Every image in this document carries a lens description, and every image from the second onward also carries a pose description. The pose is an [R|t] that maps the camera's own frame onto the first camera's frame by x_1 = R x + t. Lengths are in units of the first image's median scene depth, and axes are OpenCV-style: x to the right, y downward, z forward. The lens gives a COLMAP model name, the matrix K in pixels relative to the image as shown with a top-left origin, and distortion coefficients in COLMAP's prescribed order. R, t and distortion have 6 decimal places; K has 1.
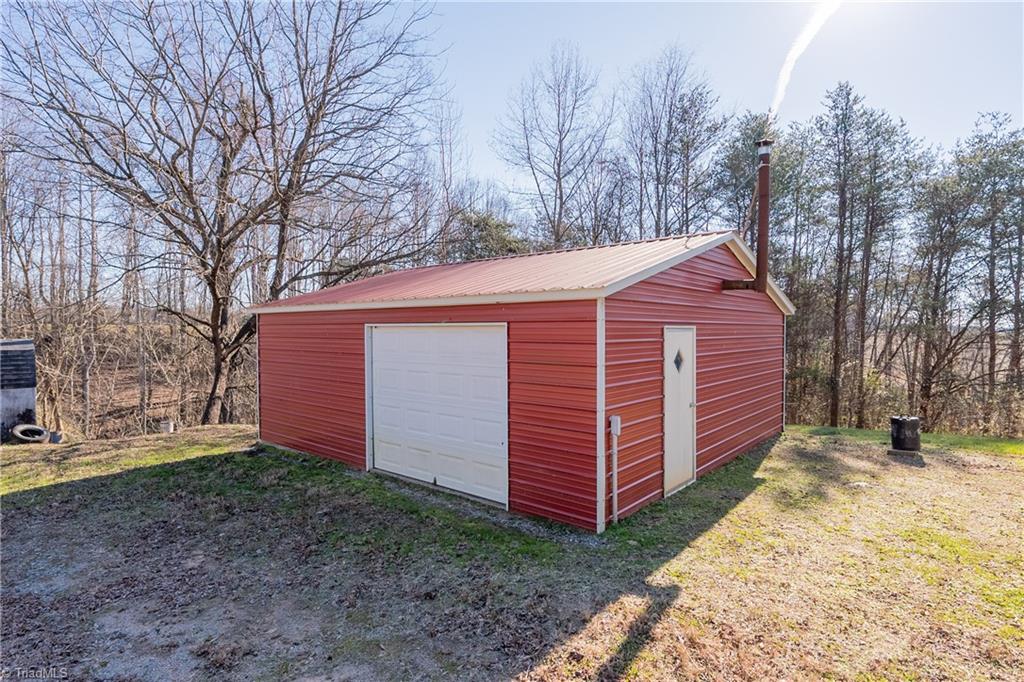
lens RADIAL K [[528.1, 0, 512.5], [0, 528.1, 338.2], [0, 0, 1]] dist [-0.001280, 0.000755]
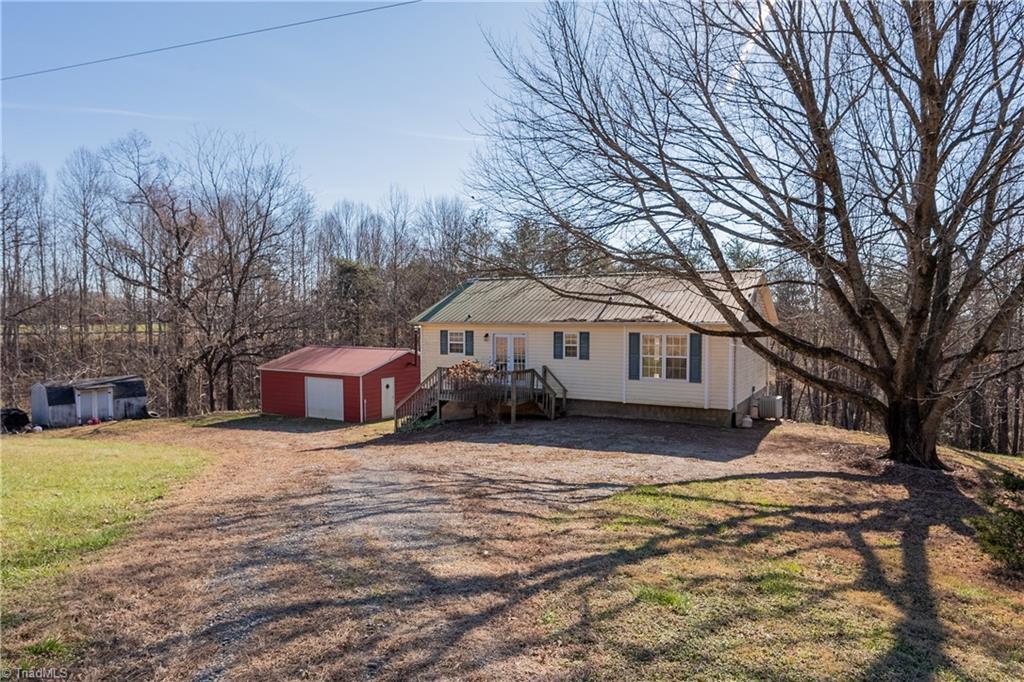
lens RADIAL K [[598.1, 0, 508.3], [0, 598.1, 347.5], [0, 0, 1]] dist [0.000276, -0.000295]
pose [[0.984828, -0.007398, 0.173377, 0.369899], [0.001870, 0.999485, 0.032025, -0.343552], [-0.173525, -0.031215, 0.984335, -3.165674]]
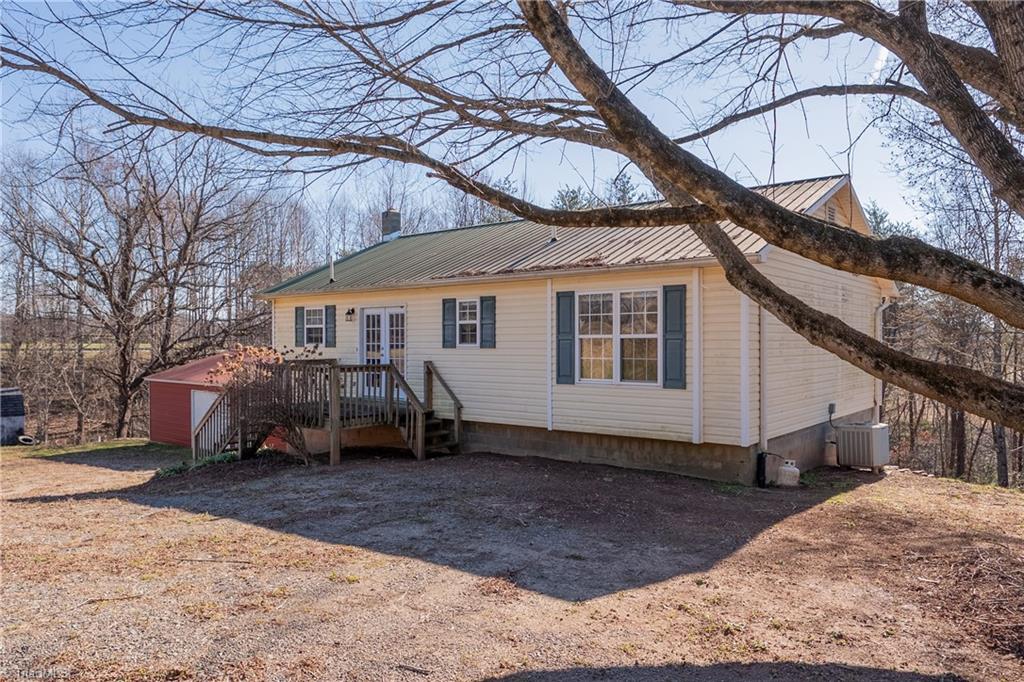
lens RADIAL K [[691.9, 0, 513.9], [0, 691.9, 340.3], [0, 0, 1]] dist [-0.004726, -0.002299]
pose [[0.999665, 0.000197, 0.025900, 1.148536], [0.000273, 0.999836, -0.018132, -0.198991], [-0.025899, 0.018133, 0.999500, -2.295472]]
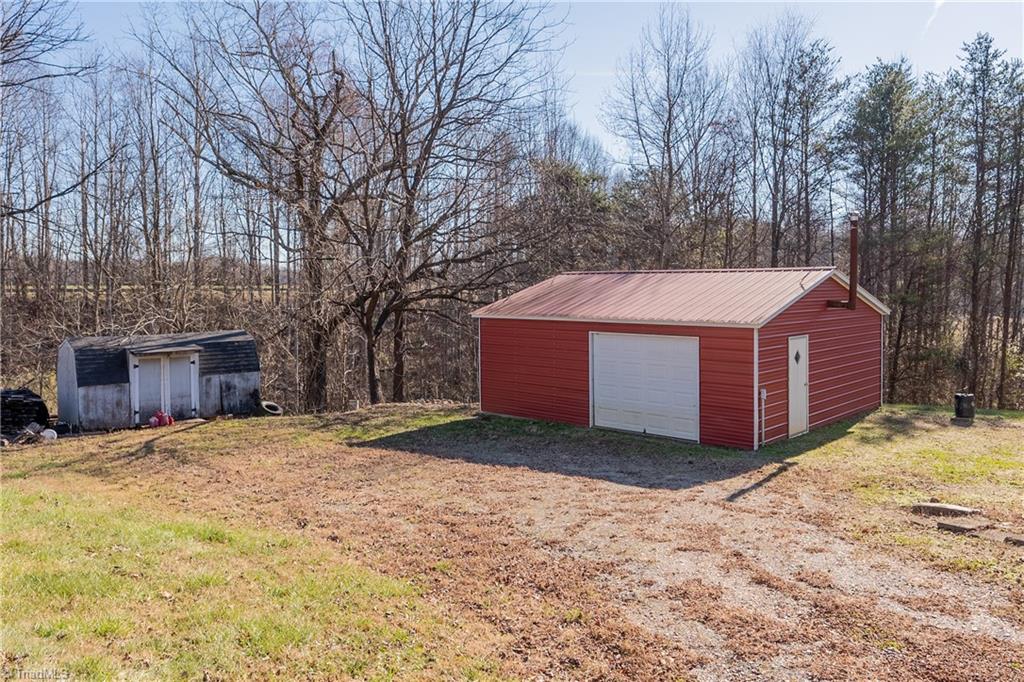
lens RADIAL K [[742.3, 0, 524.2], [0, 742.3, 302.4], [0, 0, 1]] dist [0.012155, 0.000201]
pose [[0.998867, -0.004358, -0.047385, -0.357697], [0.004707, 0.999963, 0.007252, -0.125176], [0.047351, -0.007467, 0.998850, -1.138968]]
